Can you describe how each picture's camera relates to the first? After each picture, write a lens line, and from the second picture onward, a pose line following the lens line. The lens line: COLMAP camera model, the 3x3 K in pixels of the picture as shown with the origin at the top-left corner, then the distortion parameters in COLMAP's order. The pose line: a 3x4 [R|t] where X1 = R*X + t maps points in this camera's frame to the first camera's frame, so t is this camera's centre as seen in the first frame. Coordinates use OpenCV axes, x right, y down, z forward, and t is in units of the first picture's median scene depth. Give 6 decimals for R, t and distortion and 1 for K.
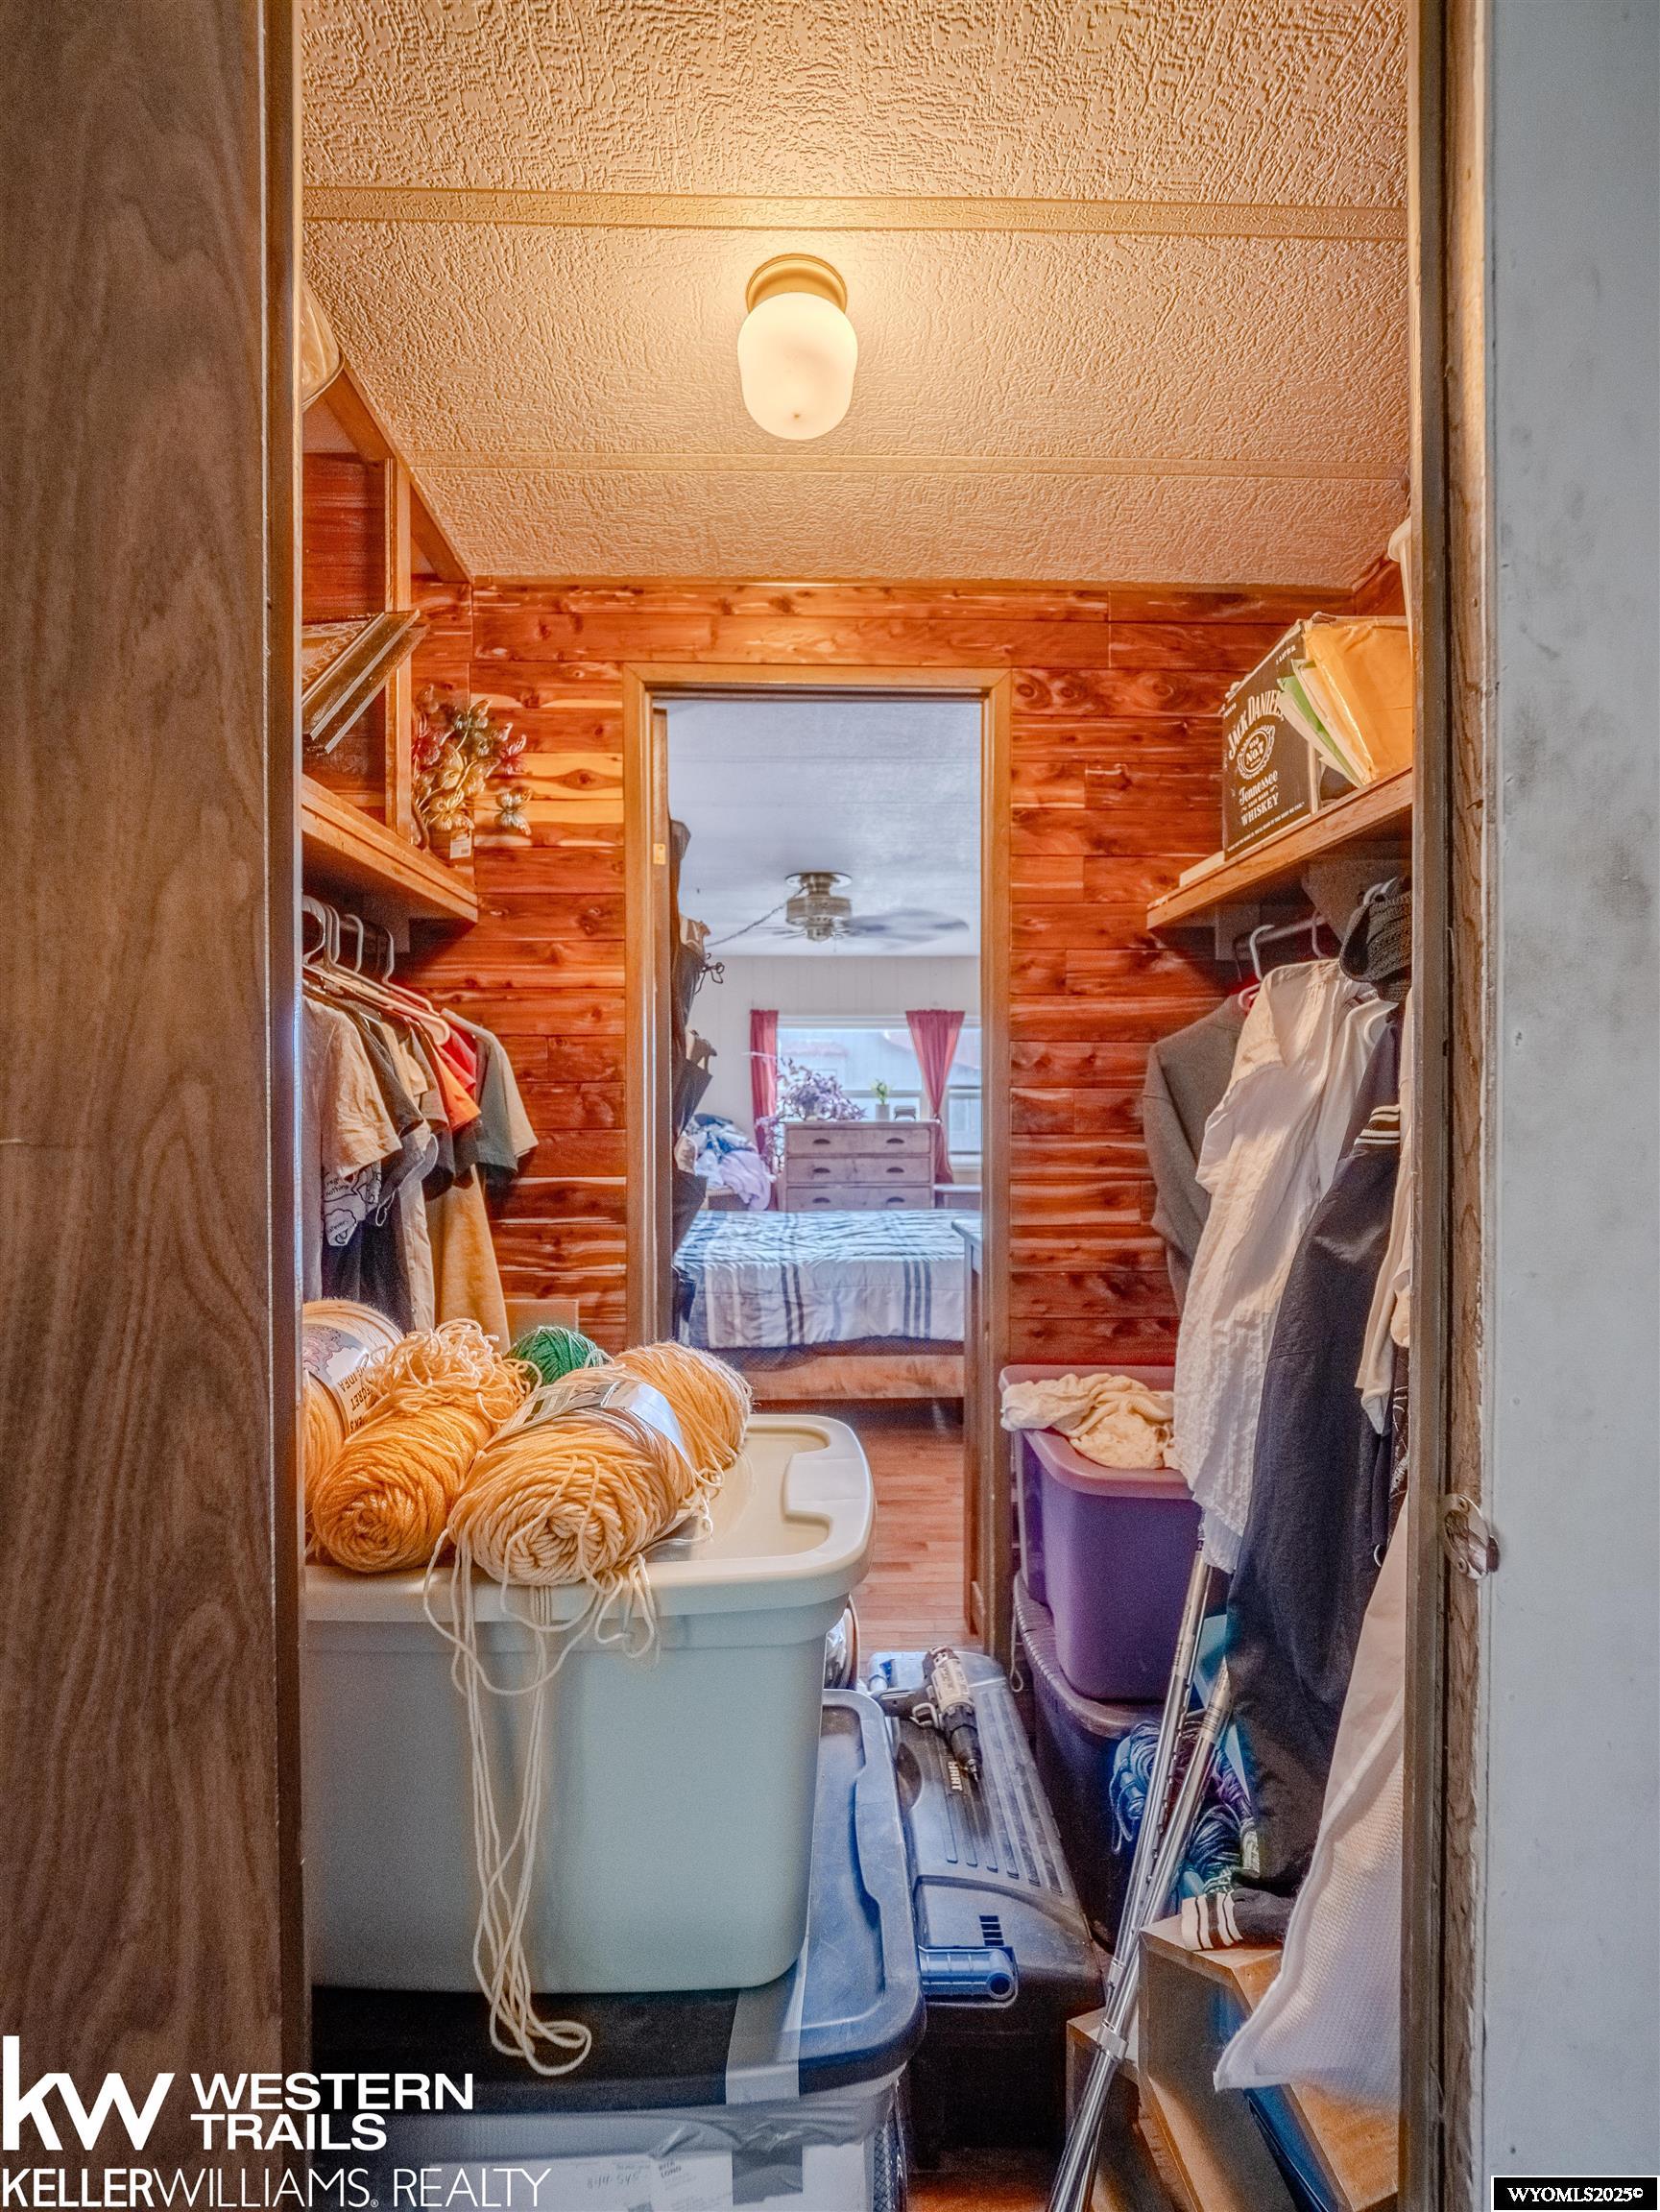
lens RADIAL K [[936.6, 0, 831.5], [0, 936.6, 1106.0], [0, 0, 1]] dist [0.002125, -0.005314]
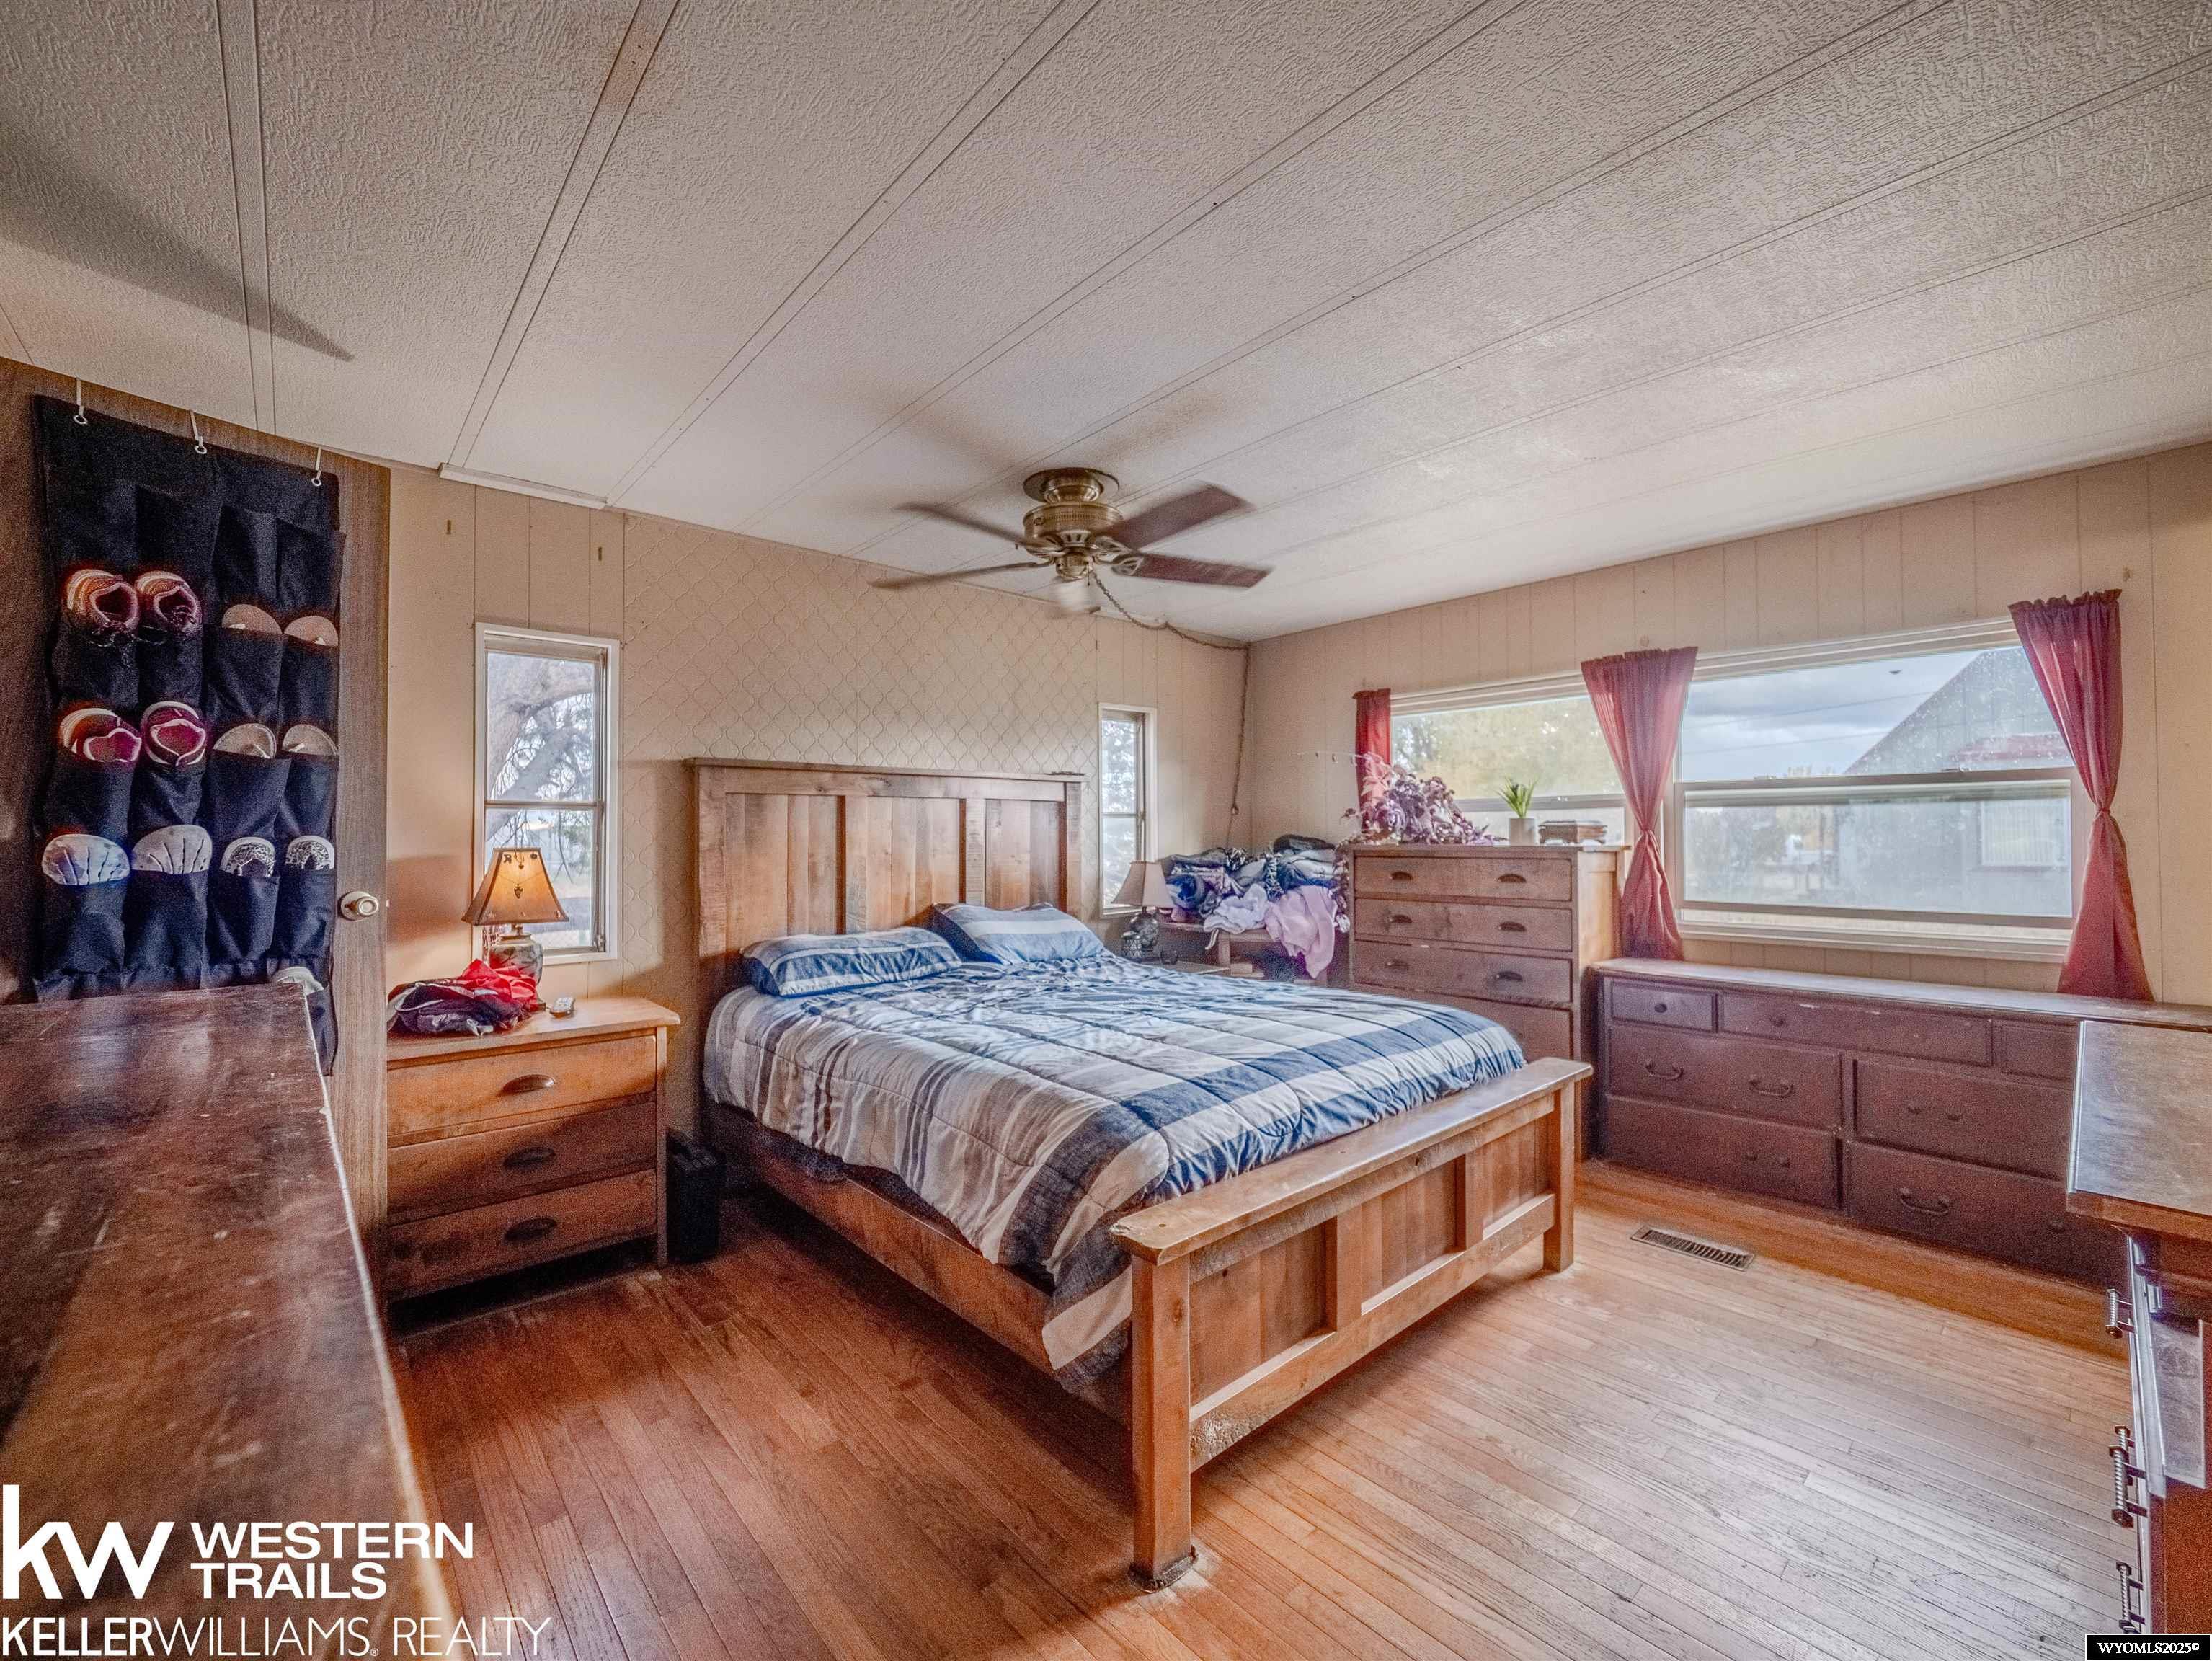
lens RADIAL K [[936.7, 0, 1085.4], [0, 936.7, 823.0], [0, 0, 1]] dist [0.002125, -0.005314]
pose [[0.633872, -0.016724, -0.773257, 0.361575], [0.001394, 0.999789, -0.020481, 0.013690], [0.773437, 0.011904, 0.633762, 0.403638]]
